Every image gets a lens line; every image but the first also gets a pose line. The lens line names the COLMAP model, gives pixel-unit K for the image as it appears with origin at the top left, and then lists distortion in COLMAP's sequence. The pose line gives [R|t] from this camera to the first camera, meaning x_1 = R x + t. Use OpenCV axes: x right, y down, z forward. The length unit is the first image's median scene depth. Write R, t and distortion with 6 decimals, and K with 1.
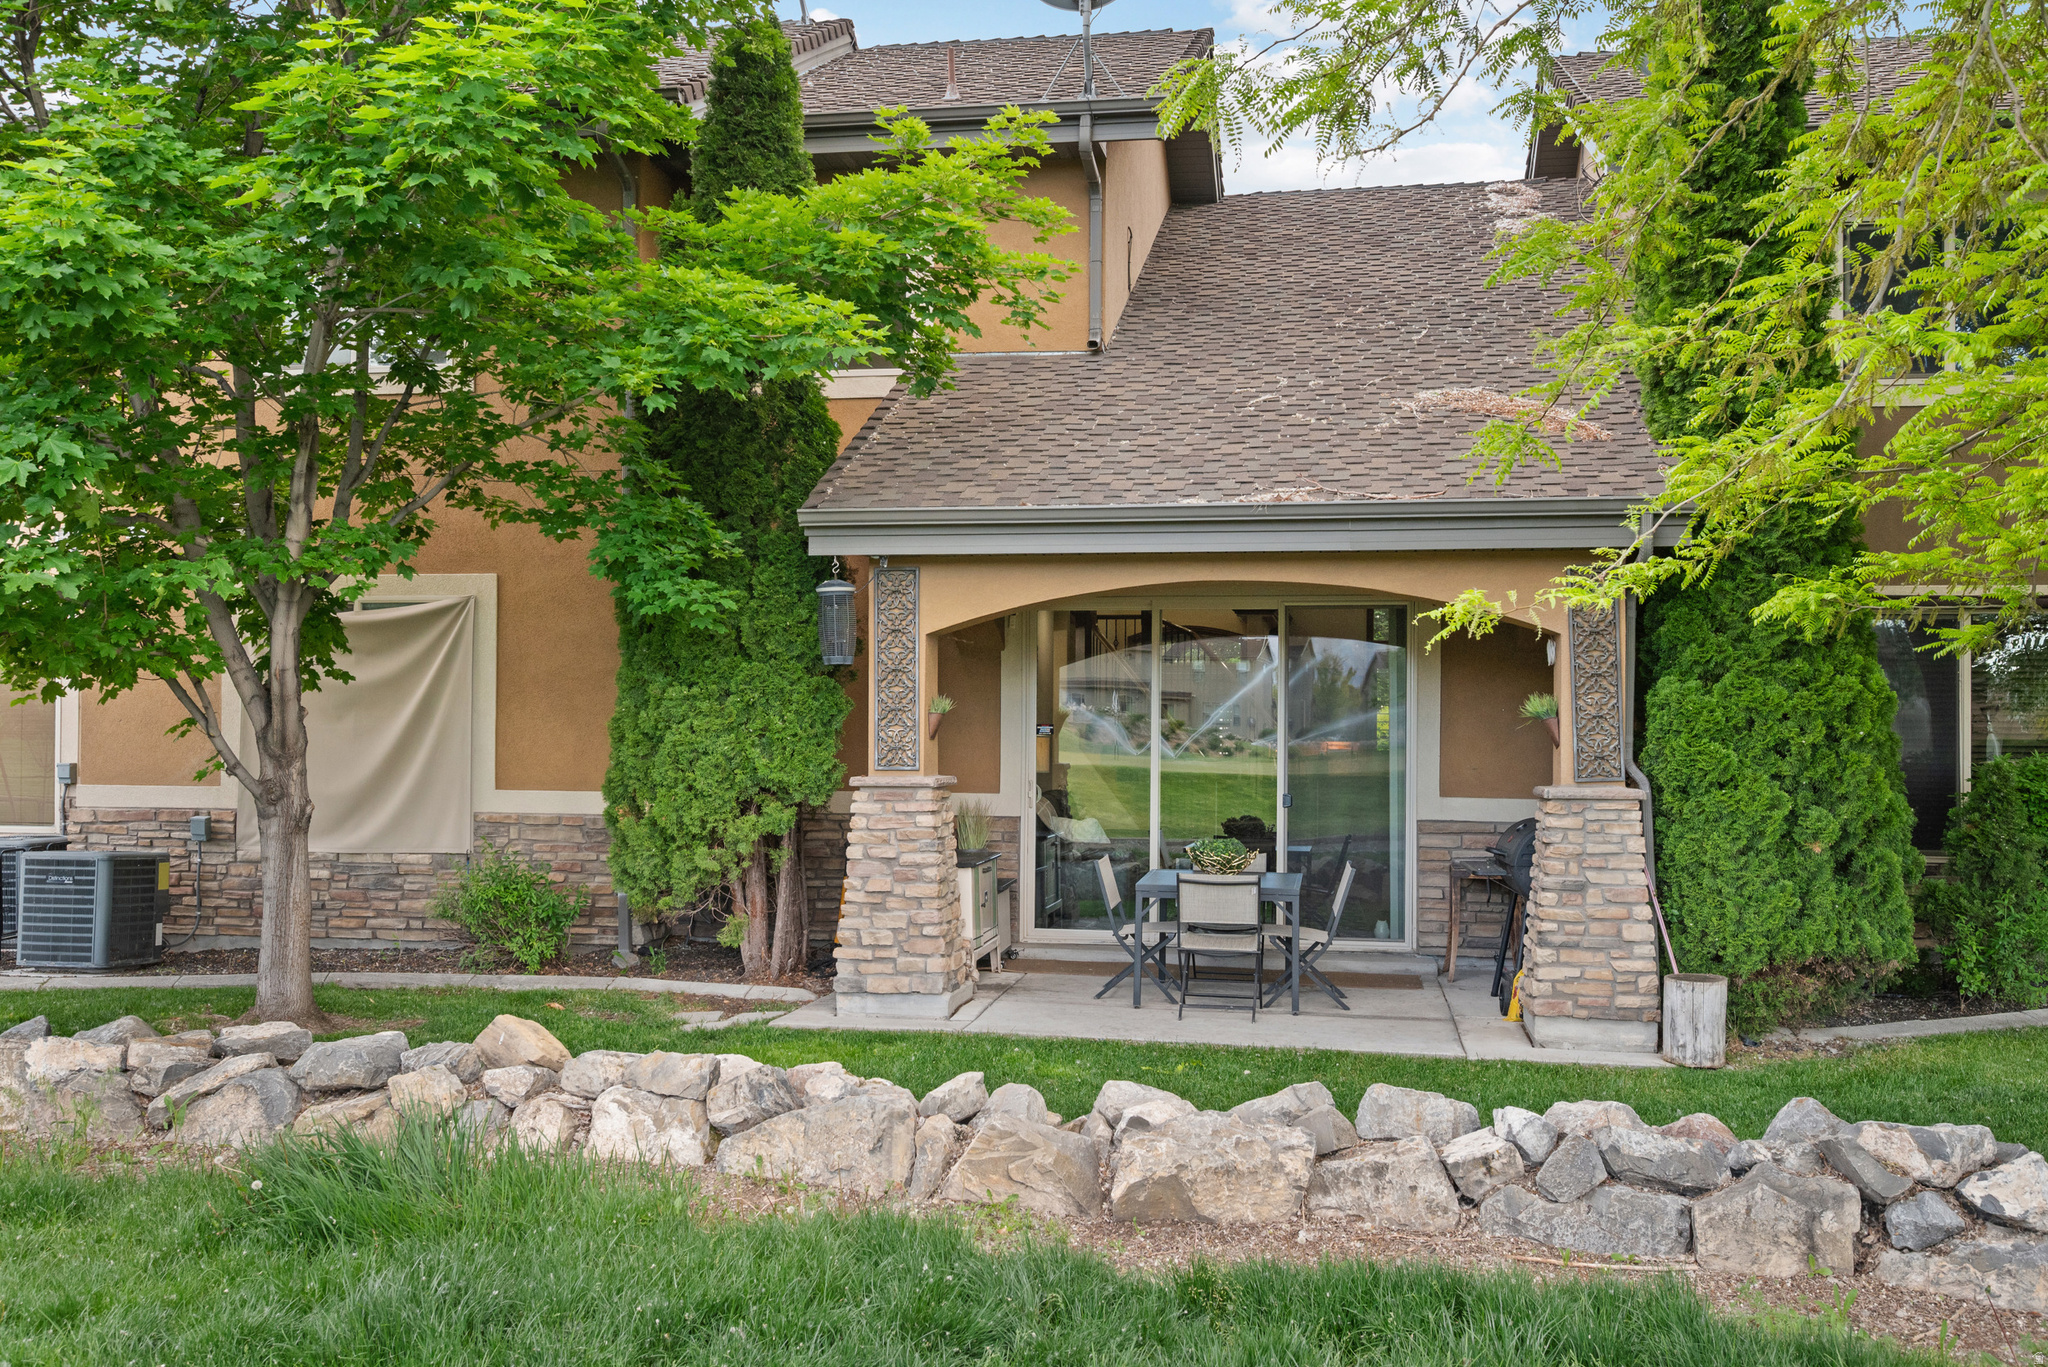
lens RADIAL K [[1732.9, 0, 1026.6], [0, 1732.9, 695.3], [0, 0, 1]] dist [0.006065, 0.004699]
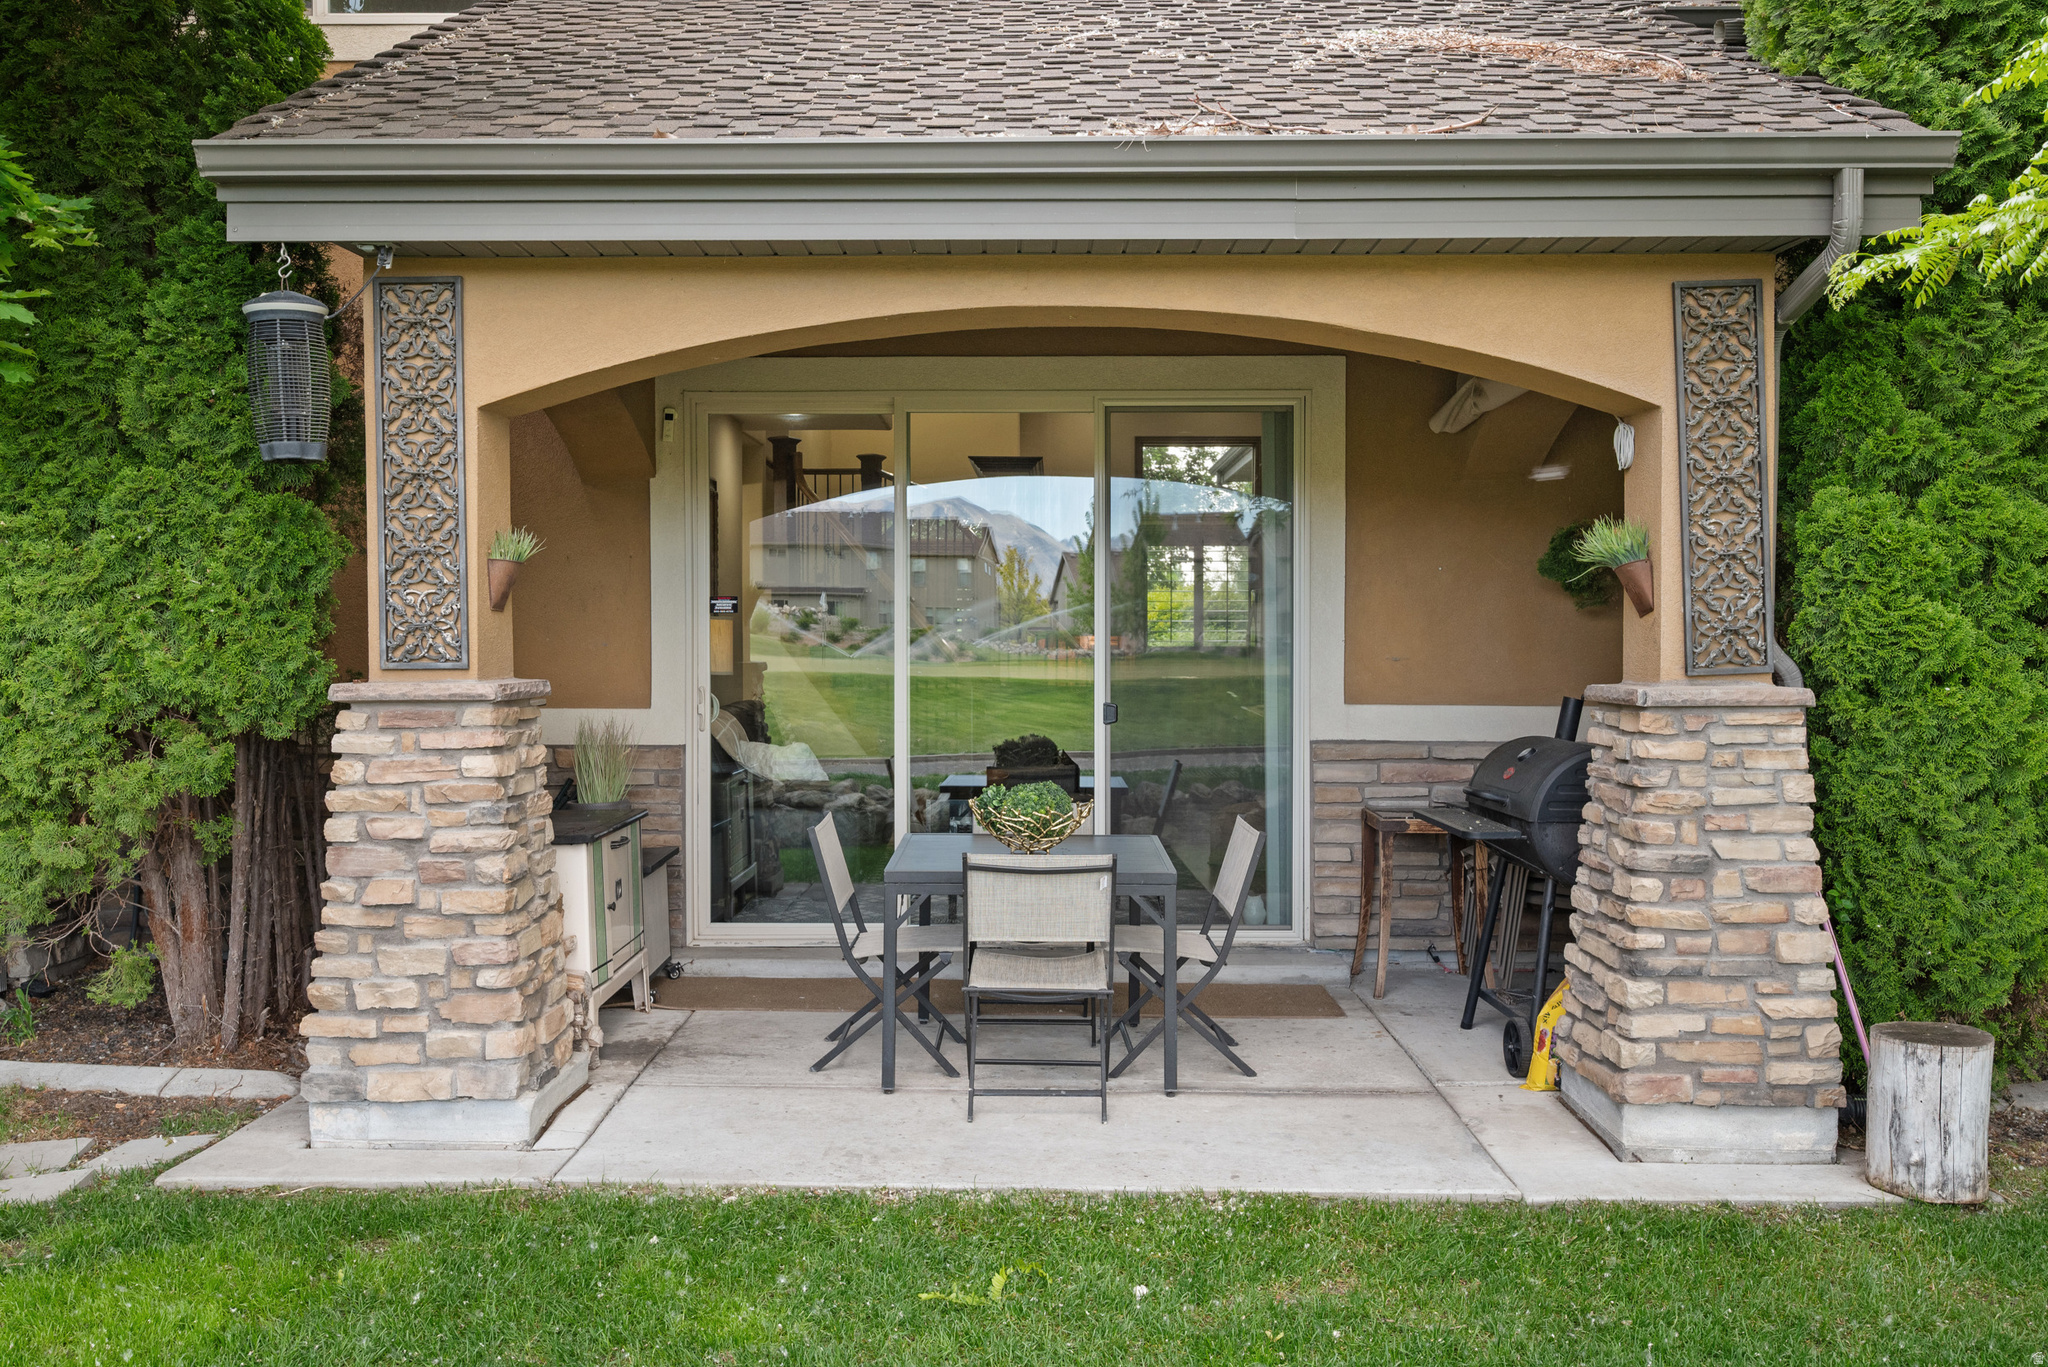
lens RADIAL K [[1732.9, 0, 1017.9], [0, 1732.9, 684.5], [0, 0, 1]] dist [0.006065, 0.004699]
pose [[0.986140, -0.012288, 0.165461, 0.014319], [0.004585, 0.998891, 0.046858, 0.024120], [-0.165853, -0.045450, 0.985102, 0.457841]]
